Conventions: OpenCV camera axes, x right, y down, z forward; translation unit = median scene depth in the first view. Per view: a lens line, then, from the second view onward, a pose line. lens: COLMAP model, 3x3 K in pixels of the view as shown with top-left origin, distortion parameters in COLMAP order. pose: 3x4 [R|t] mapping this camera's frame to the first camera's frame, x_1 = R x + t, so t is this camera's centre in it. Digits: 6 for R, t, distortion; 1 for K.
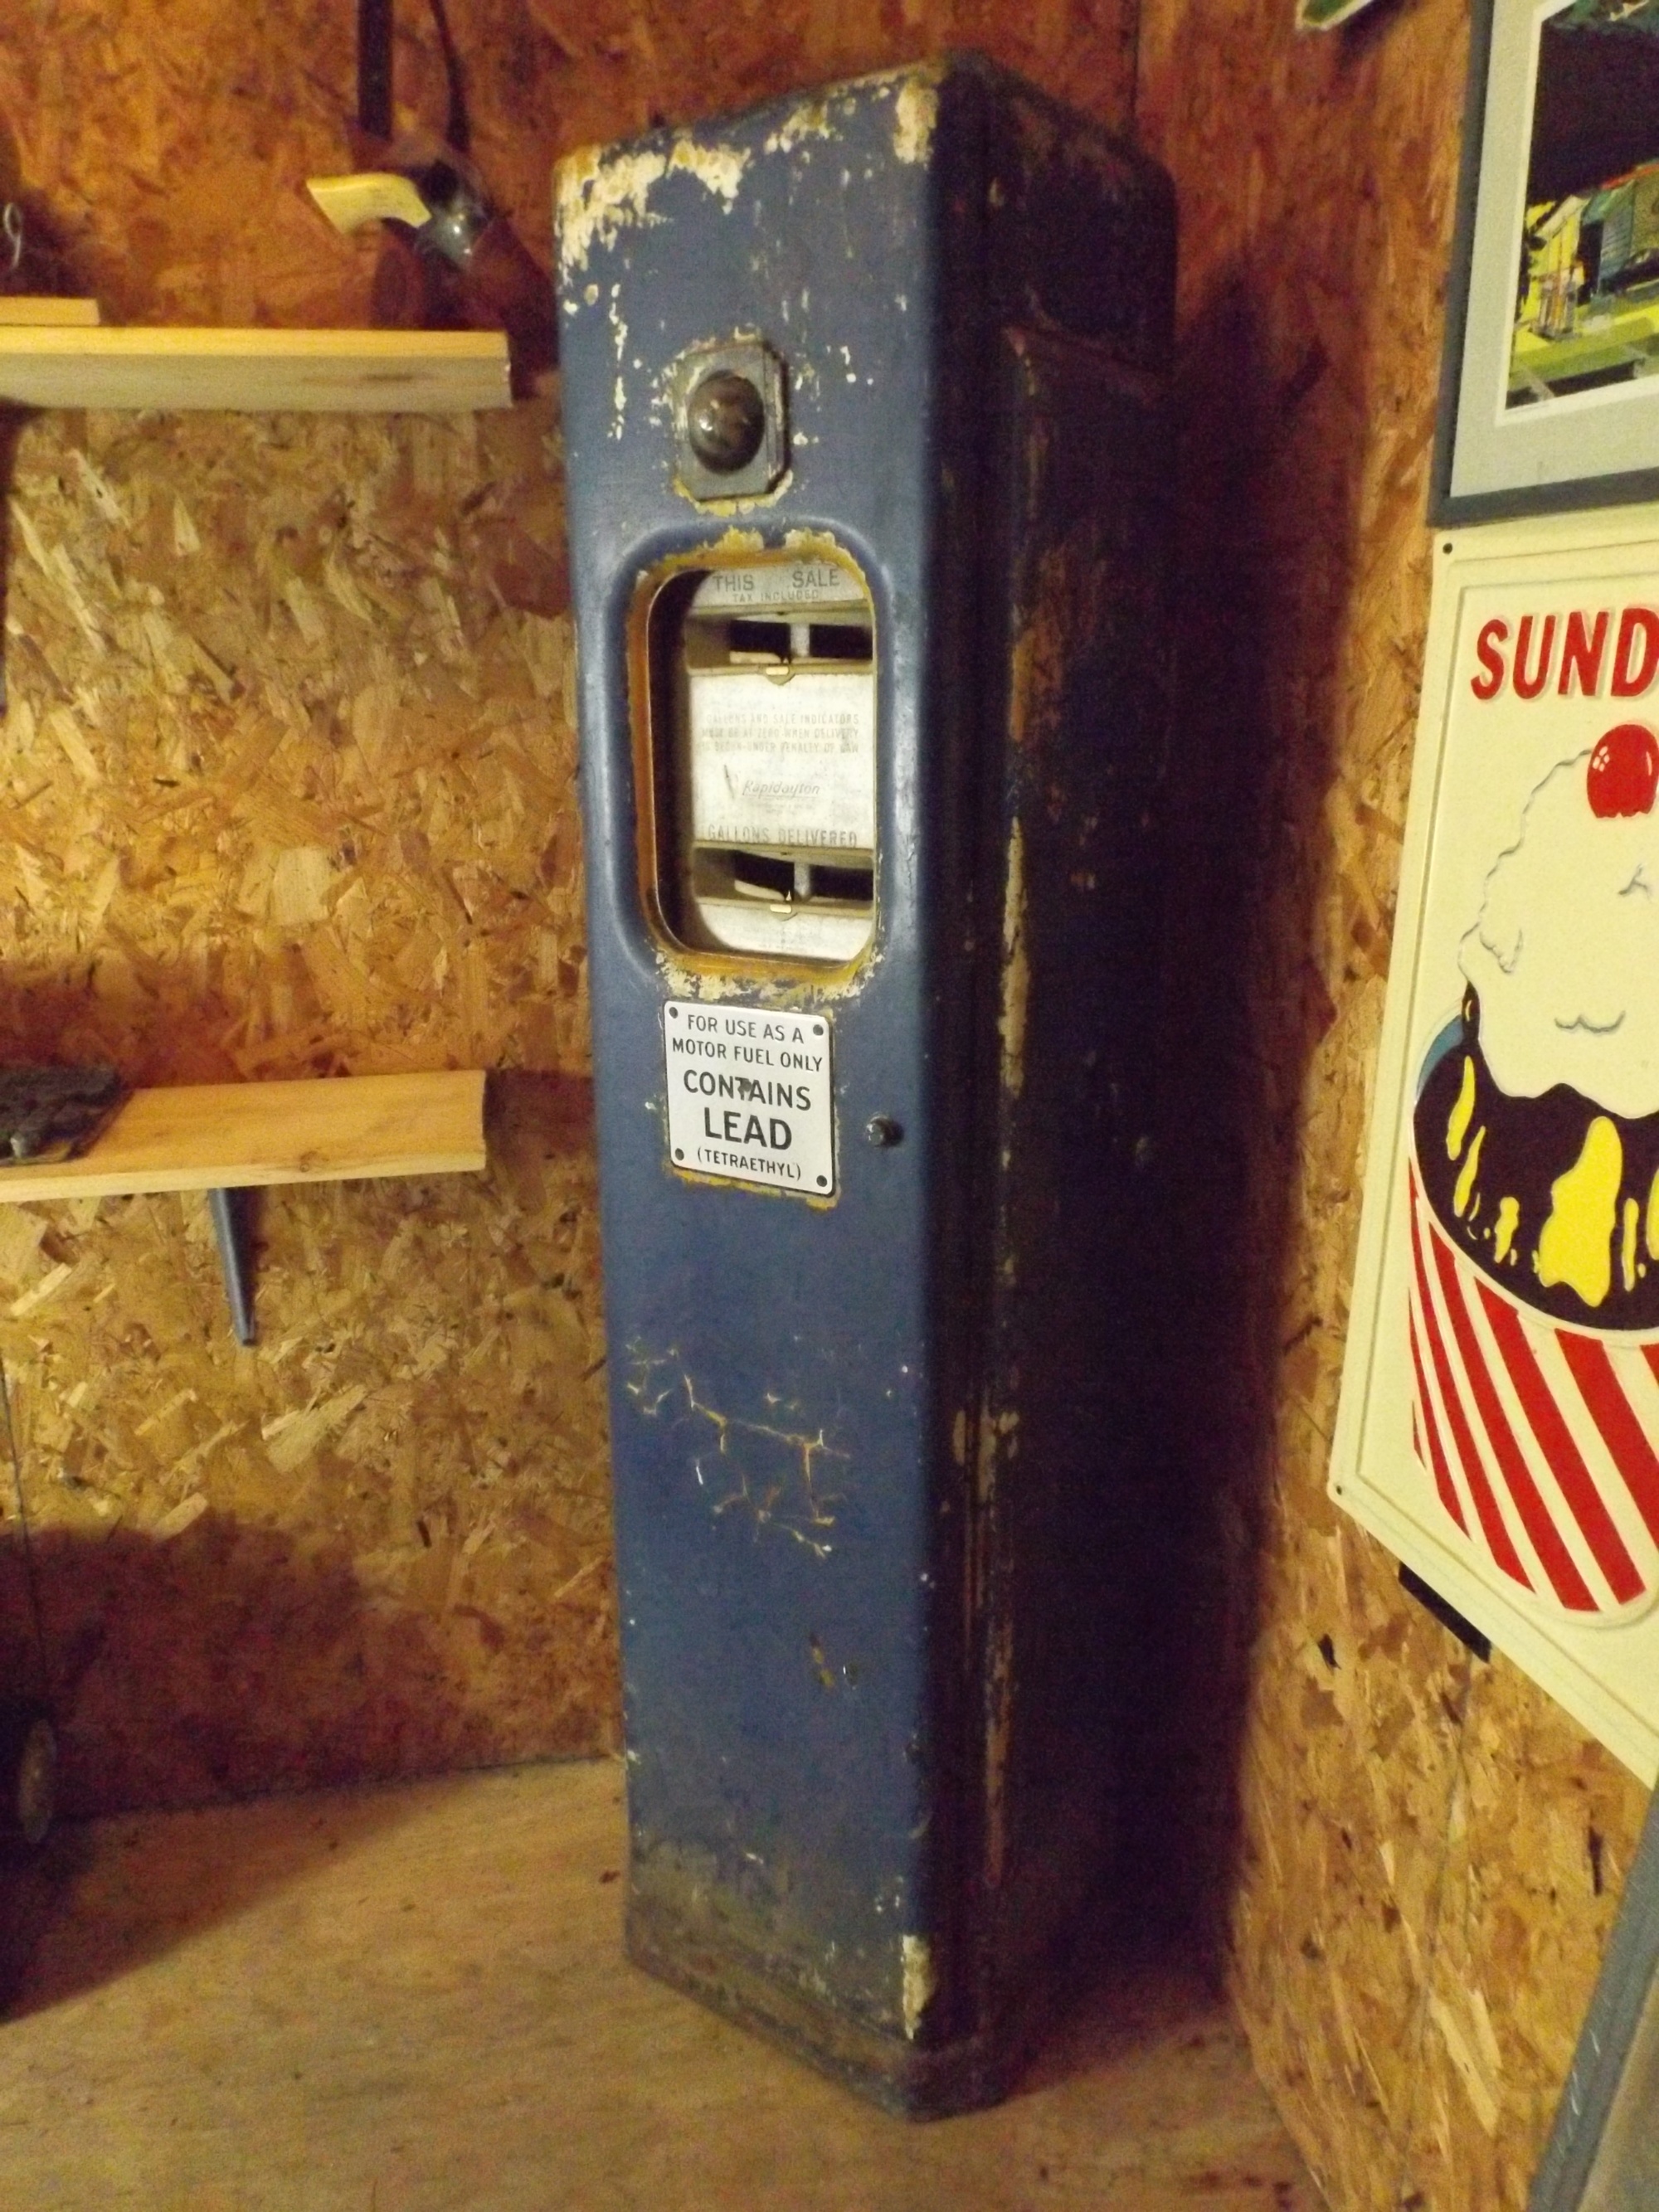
lens RADIAL K [[1584.1, 0, 826.4], [0, 1584.1, 1105.8], [0, 0, 1]] dist [0.012285, -0.022763]
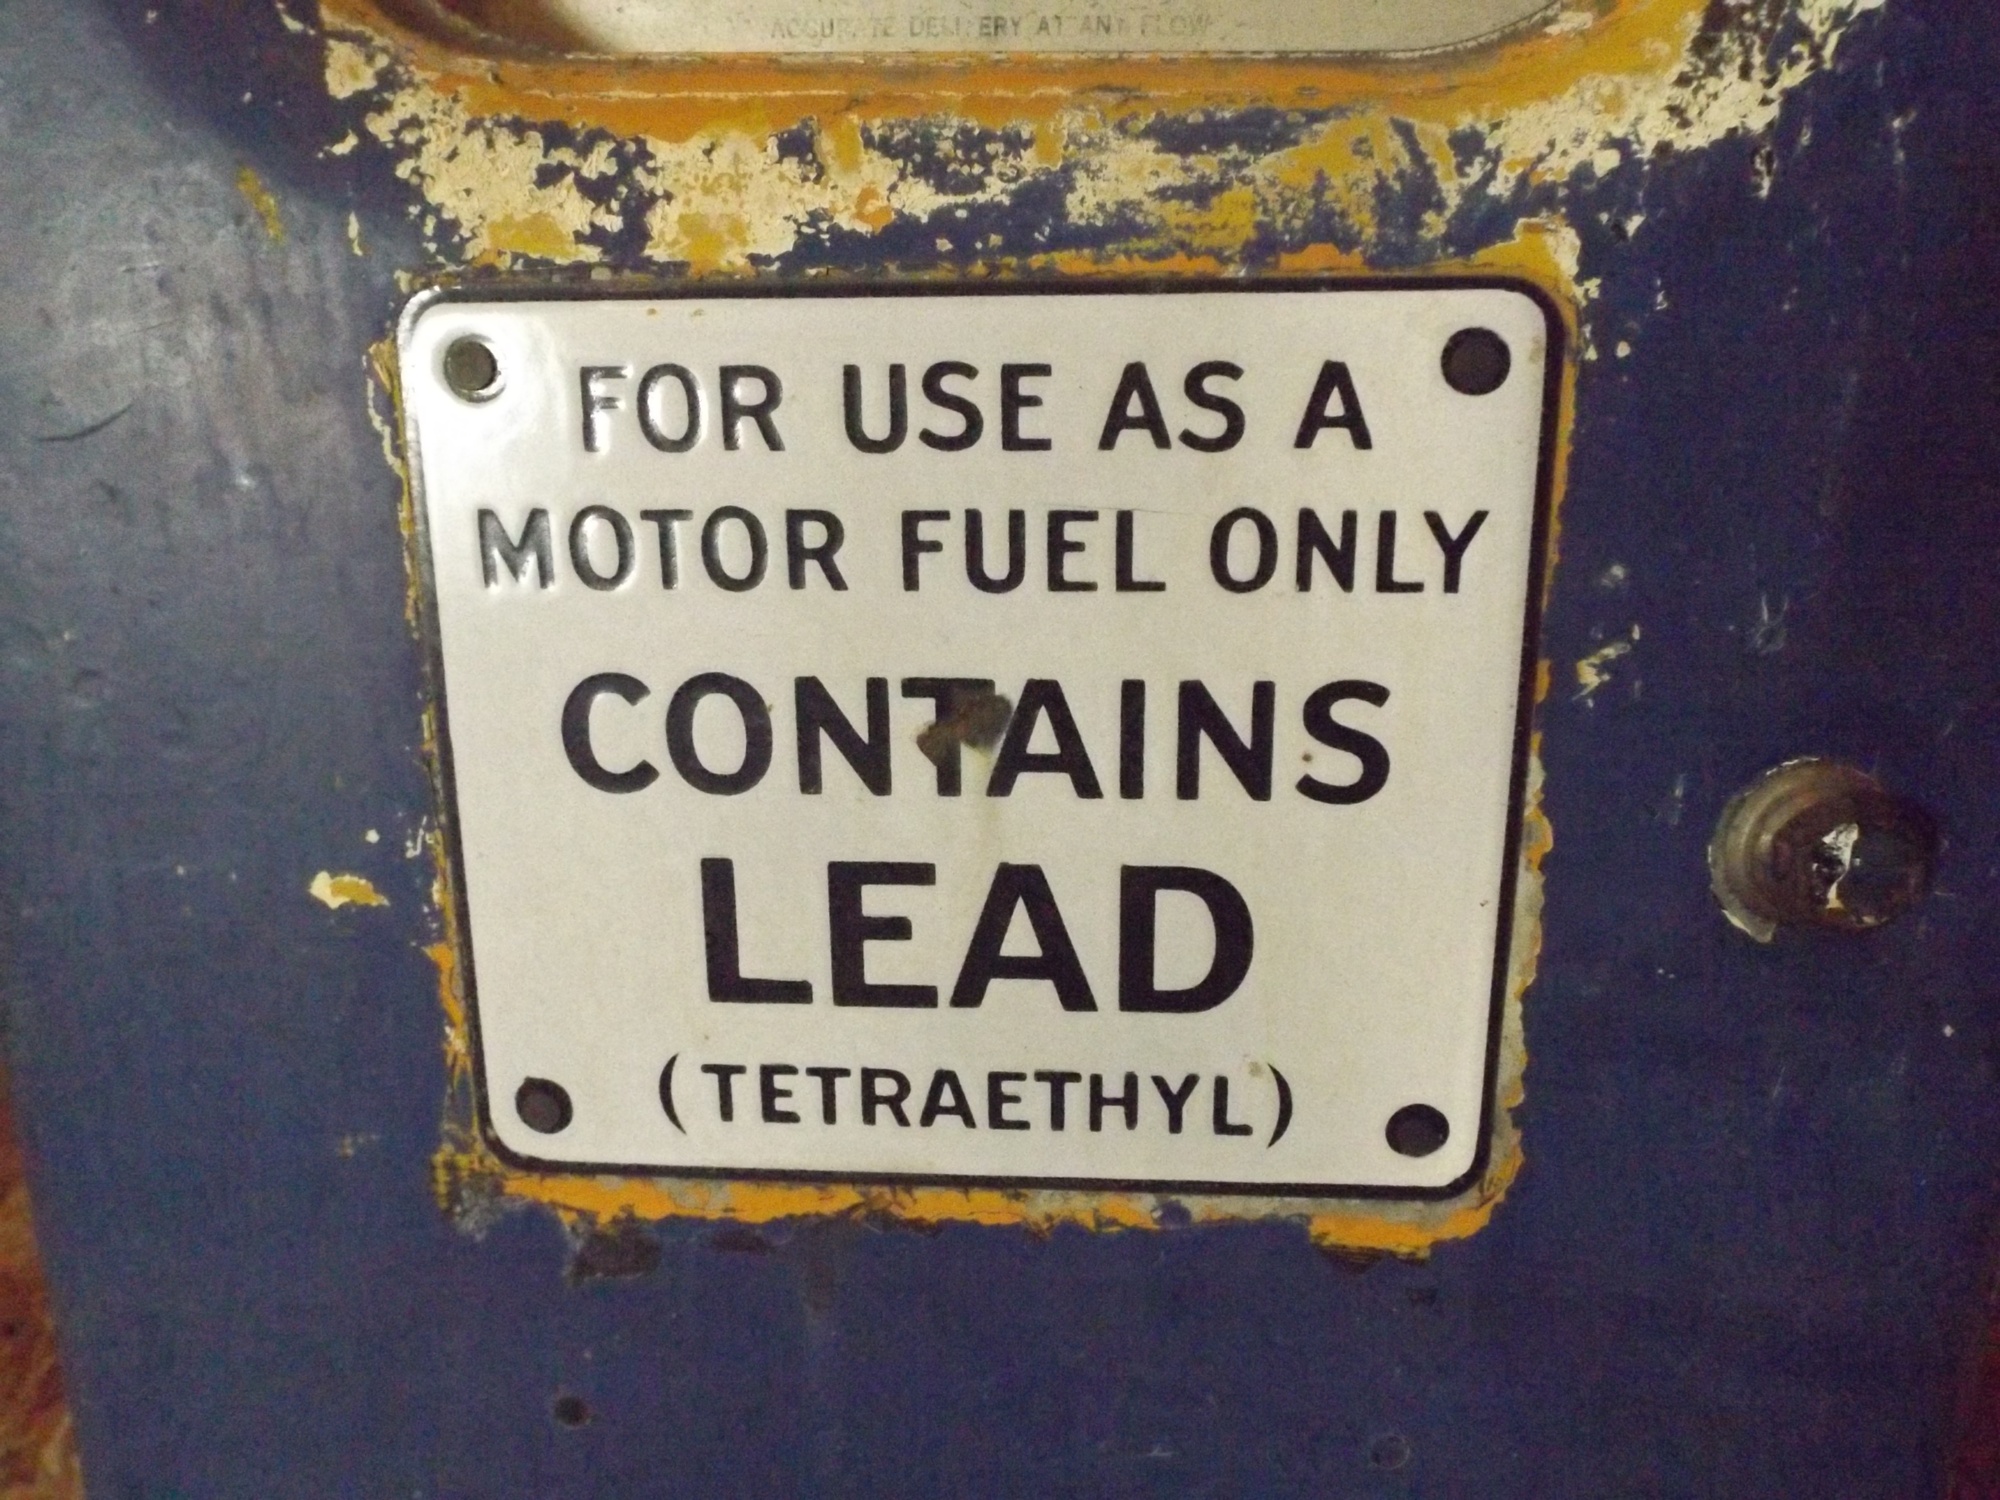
lens RADIAL K [[1432.2, 0, 1001.1], [0, 1432.2, 761.2], [0, 0, 1]] dist [0.012285, -0.022763]
pose [[0.856335, -0.115759, 0.503280, -0.139167], [0.117324, 0.992679, 0.028697, -0.012343], [-0.502918, 0.034472, 0.863647, 0.867597]]
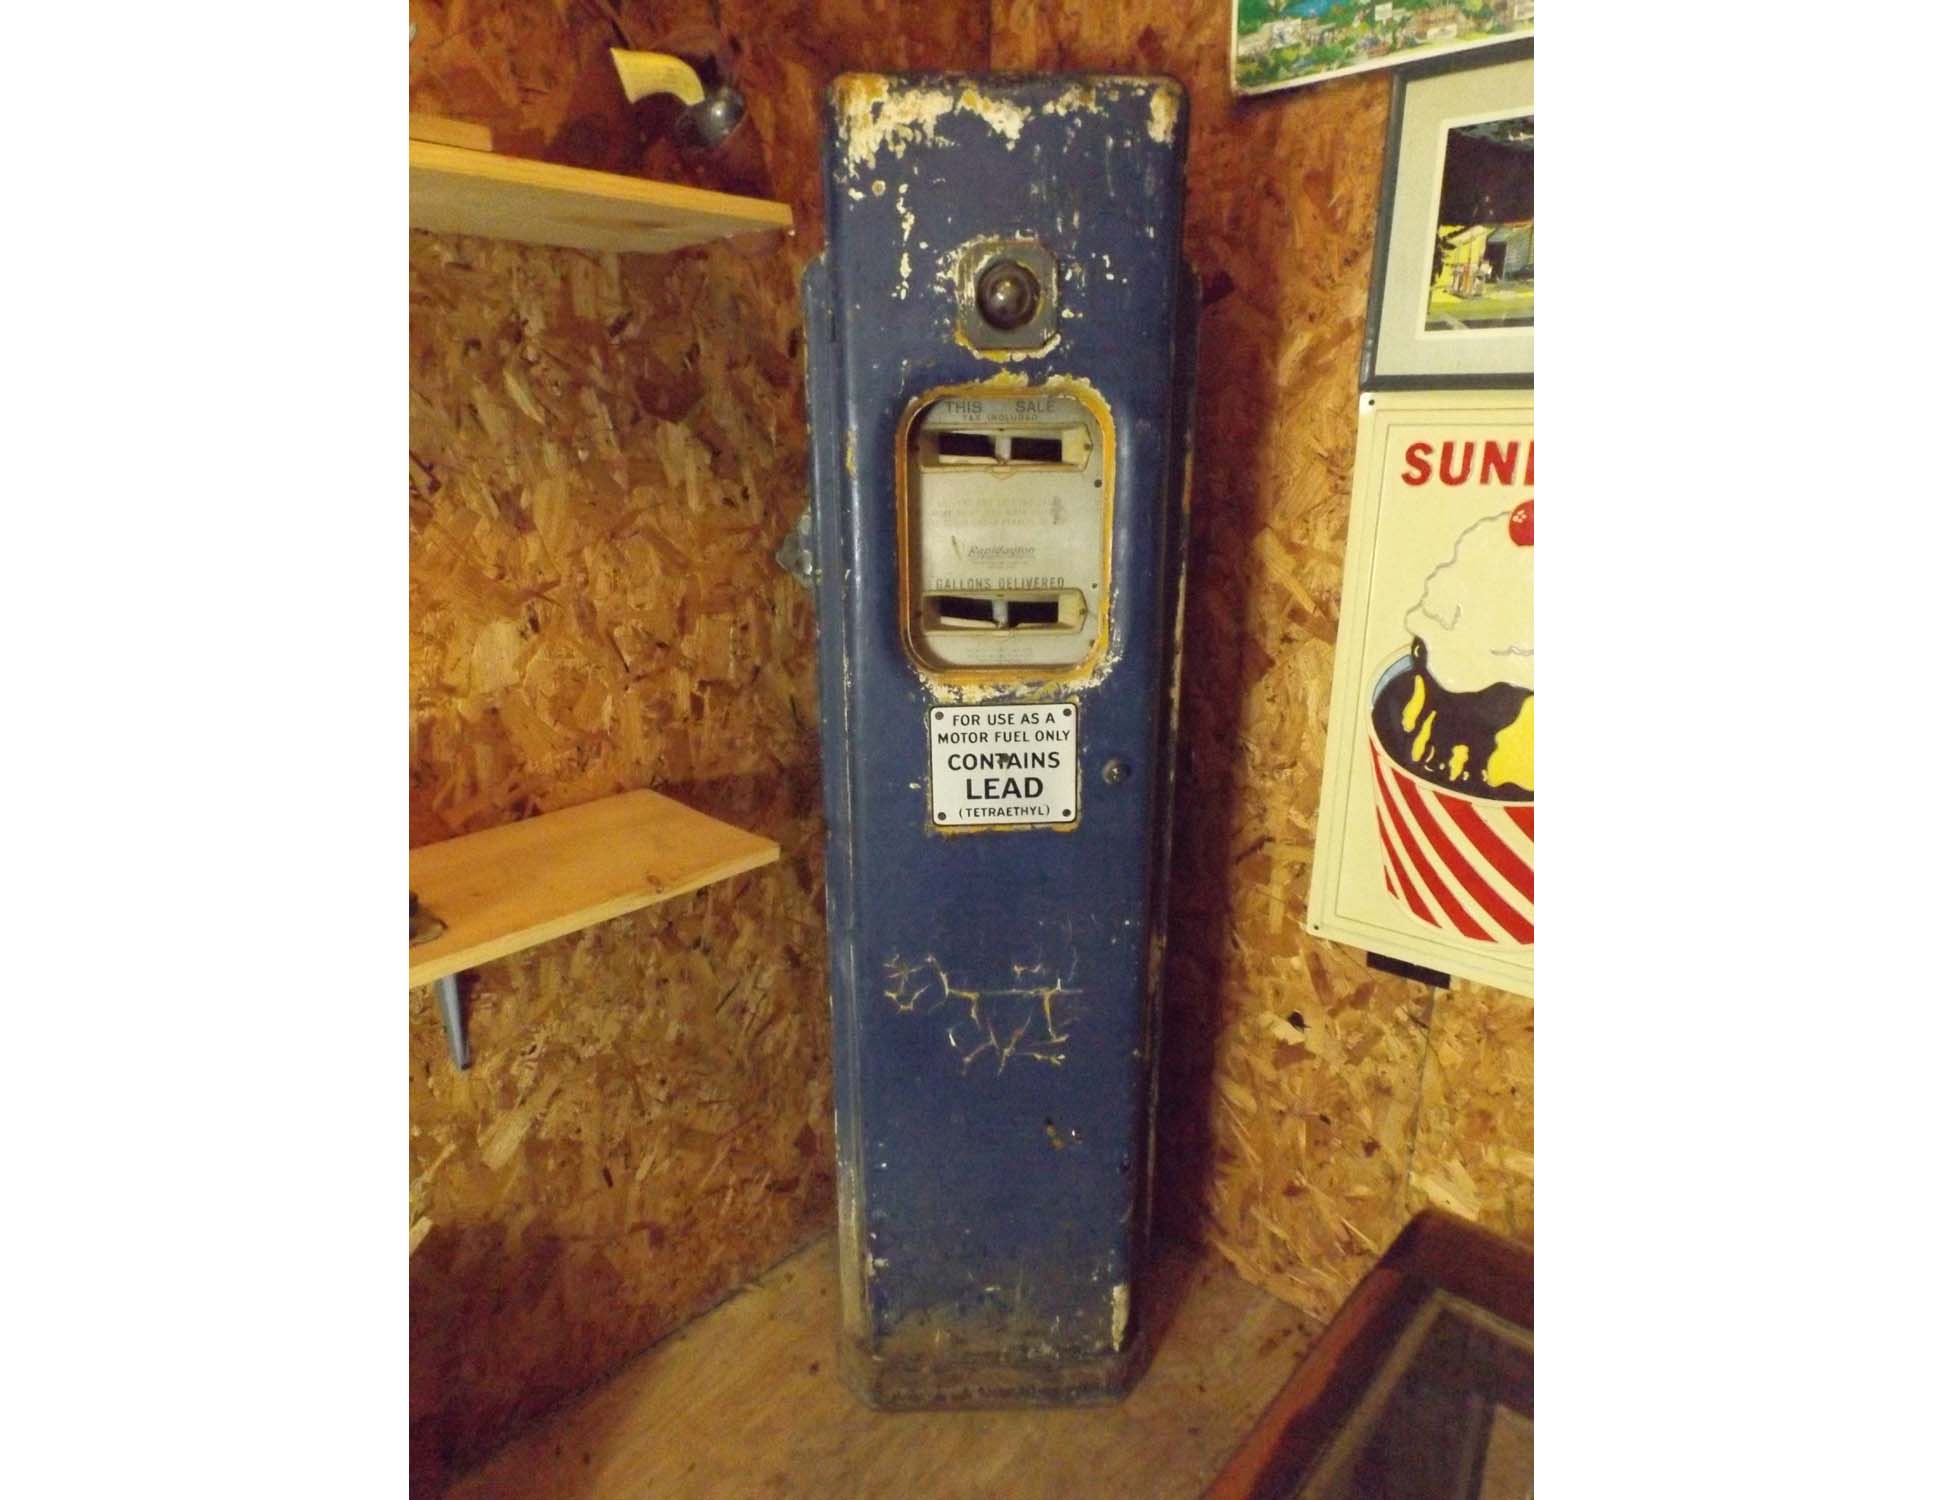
lens RADIAL K [[1075.2, 0, 966.8], [0, 1075.2, 750.5], [0, 0, 1]] dist [0.008492, -0.016972]
pose [[0.805213, -0.157850, 0.571590, -0.648351], [0.151243, 0.986709, 0.059430, -0.084781], [-0.573373, 0.038596, 0.818385, 0.227500]]
